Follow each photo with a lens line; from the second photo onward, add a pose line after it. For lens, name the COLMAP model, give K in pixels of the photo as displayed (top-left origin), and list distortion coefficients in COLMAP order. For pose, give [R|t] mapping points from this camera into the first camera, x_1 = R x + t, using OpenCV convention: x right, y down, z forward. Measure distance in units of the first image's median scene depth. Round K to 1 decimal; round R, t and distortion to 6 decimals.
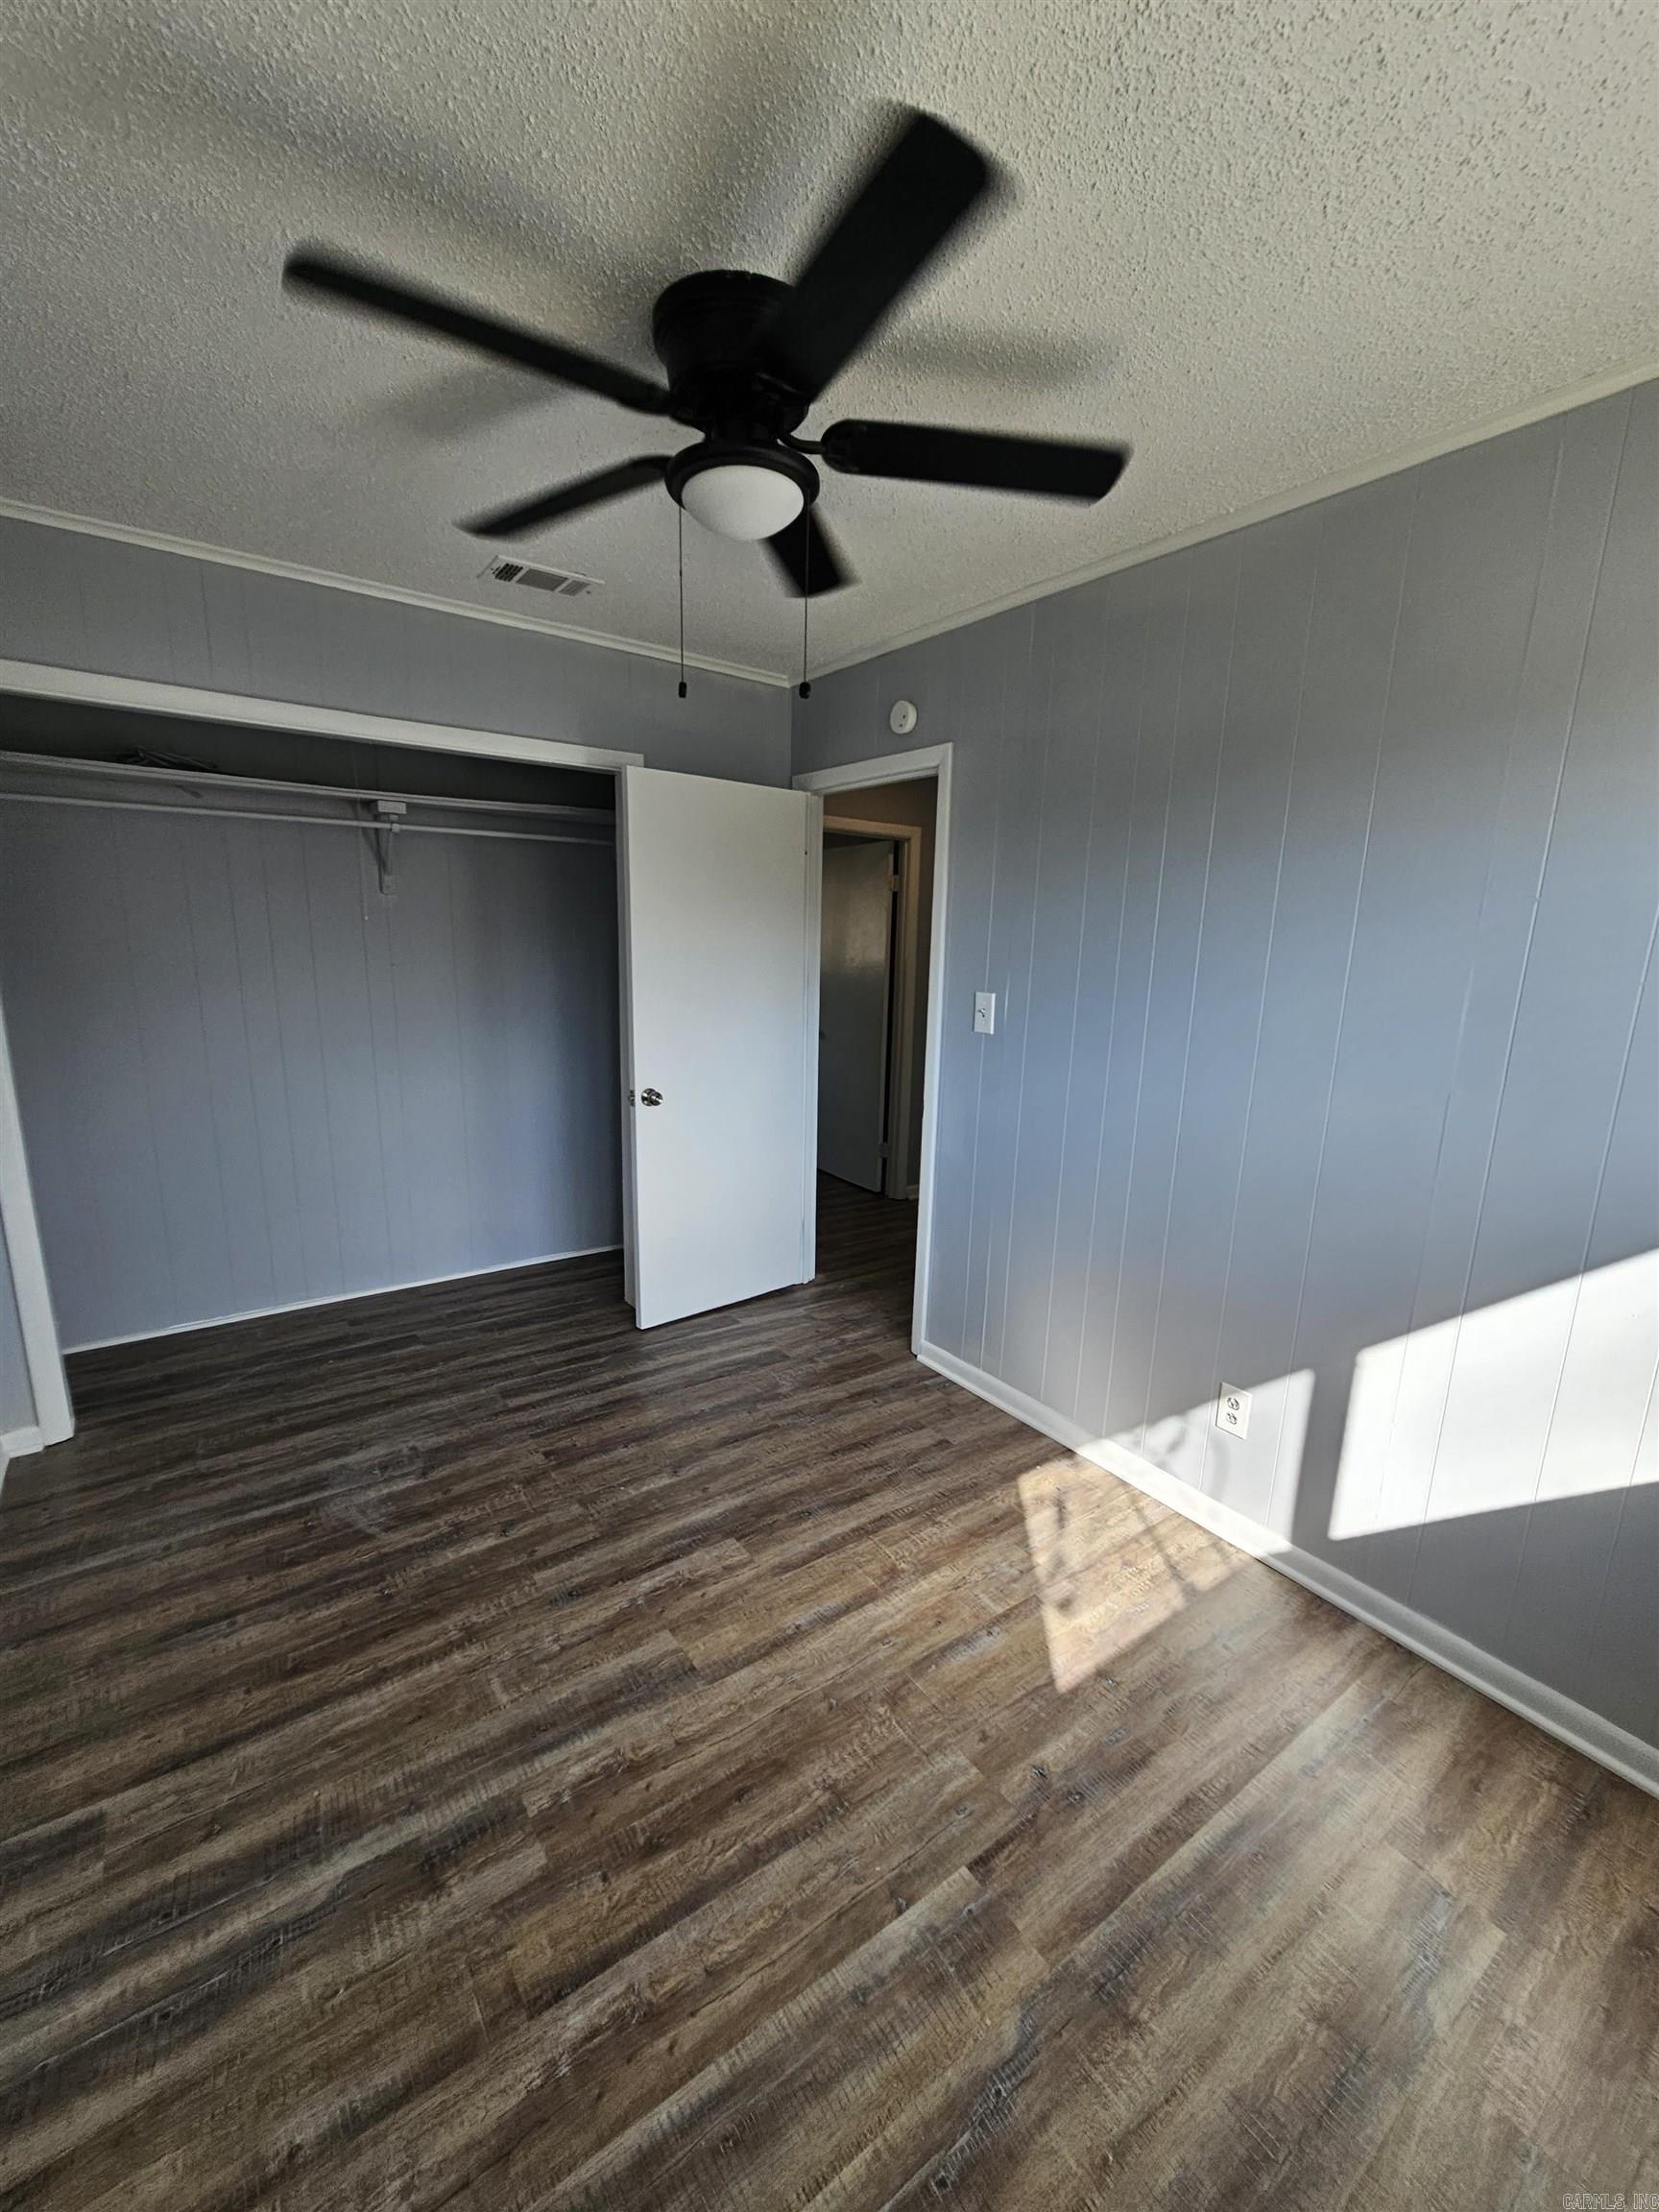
lens RADIAL K [[908.9, 0, 829.7], [0, 908.9, 1128.4], [0, 0, 1]] dist [-0.010156, 0.004689]
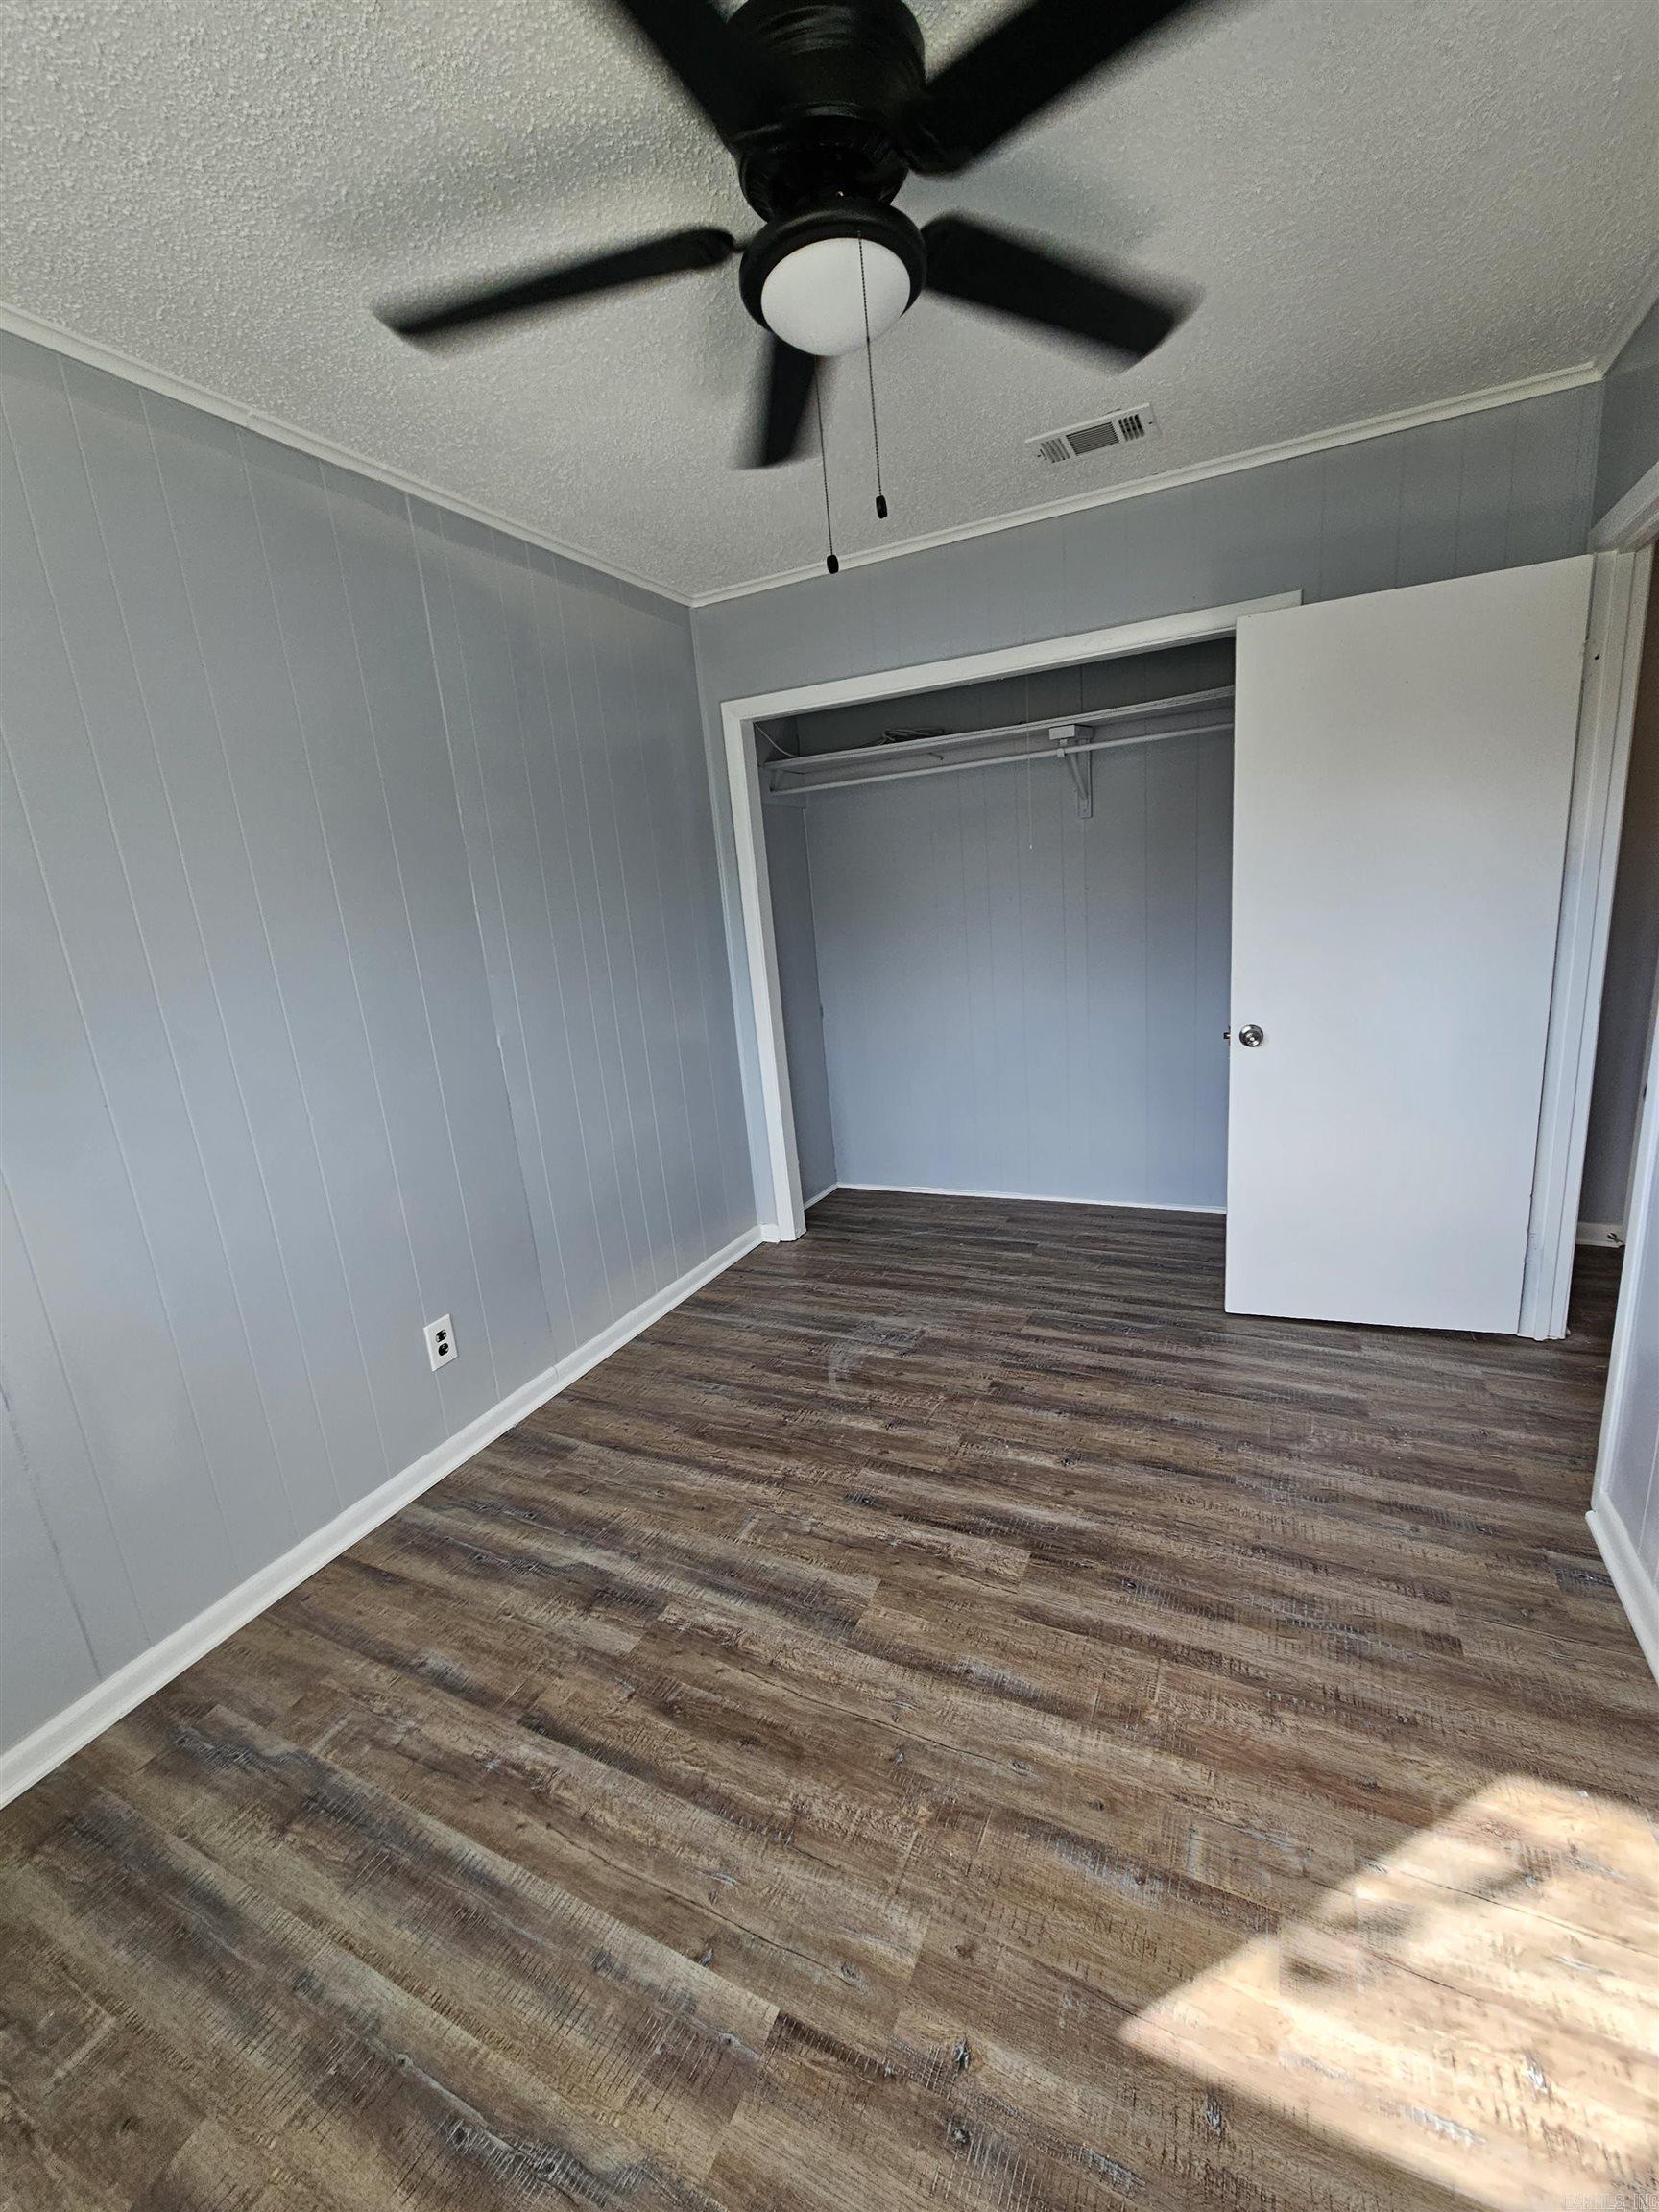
lens RADIAL K [[900.5, 0, 831.2], [0, 900.5, 1117.8], [0, 0, 1]] dist [-0.004033, 0.000783]
pose [[0.466451, 0.151007, -0.871562, 0.557094], [-0.086884, 0.988377, 0.124747, -0.050099], [0.880270, 0.017537, 0.474150, 0.486802]]
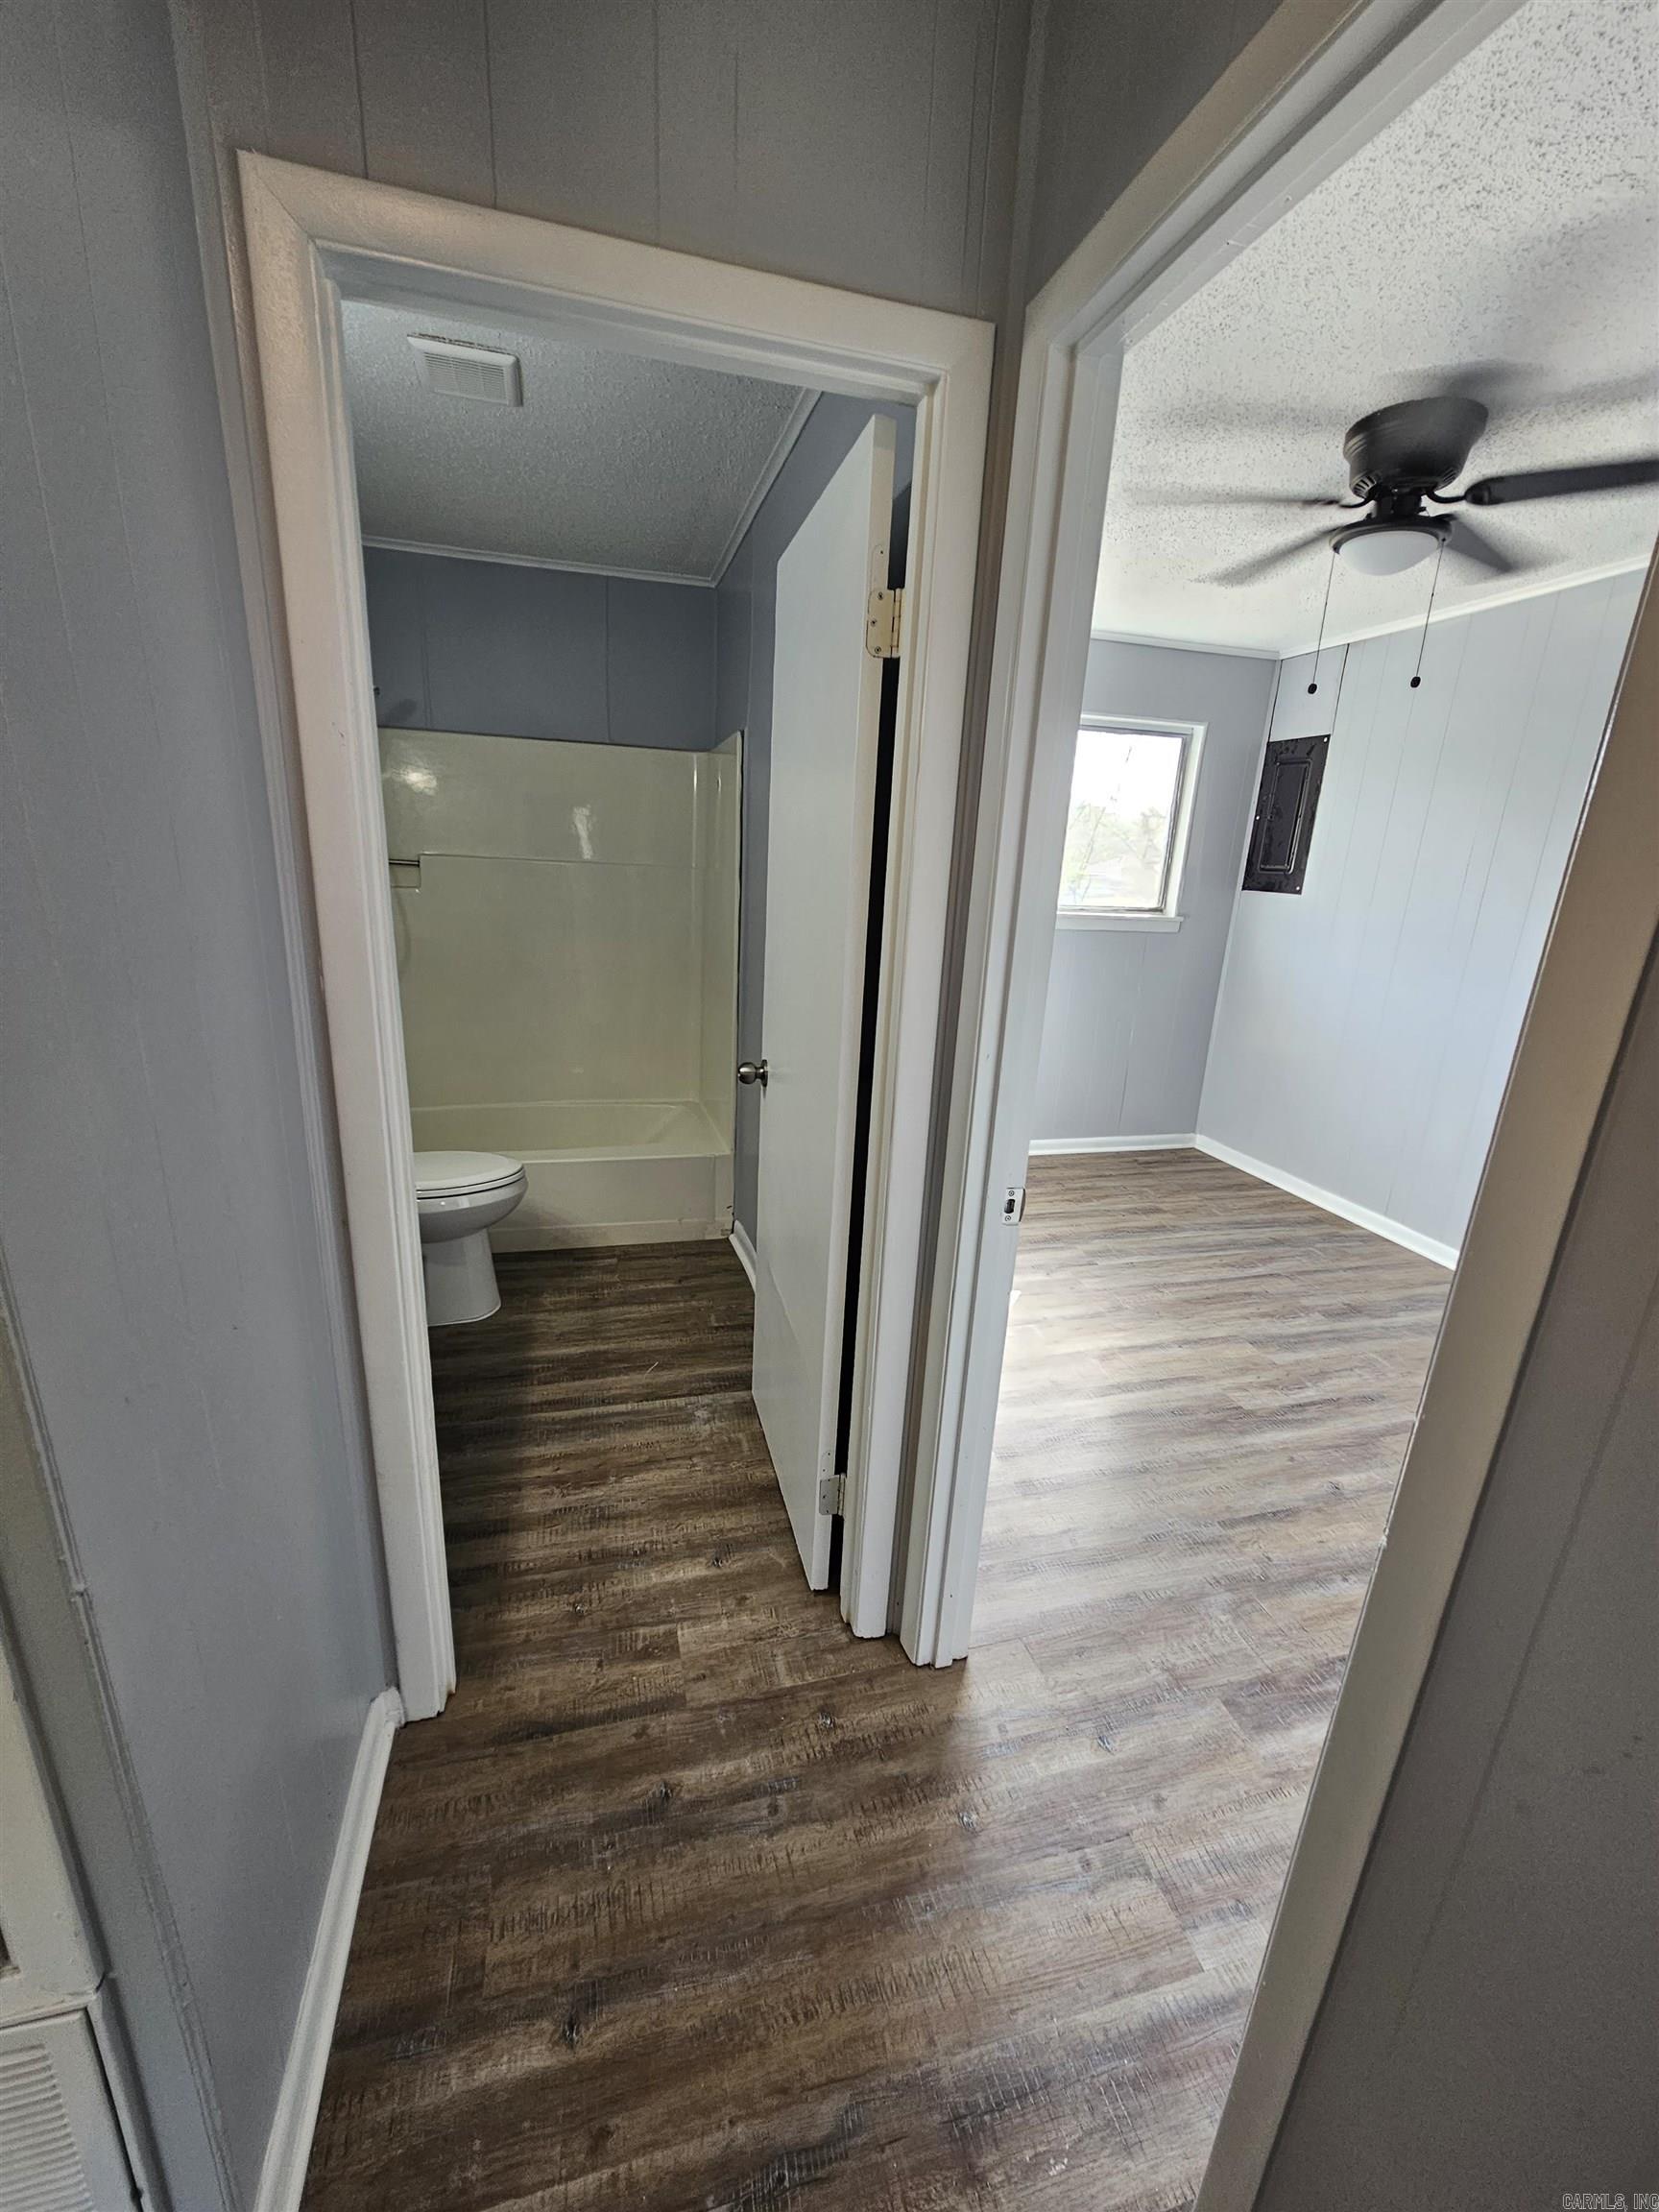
lens RADIAL K [[900.5, 0, 831.2], [0, 900.5, 1117.8], [0, 0, 1]] dist [-0.004033, 0.000783]
pose [[-0.931933, -0.168040, 0.321347, 0.083875], [0.000895, 0.885086, 0.465427, -0.437065], [-0.362630, 0.434034, -0.824690, 2.229640]]
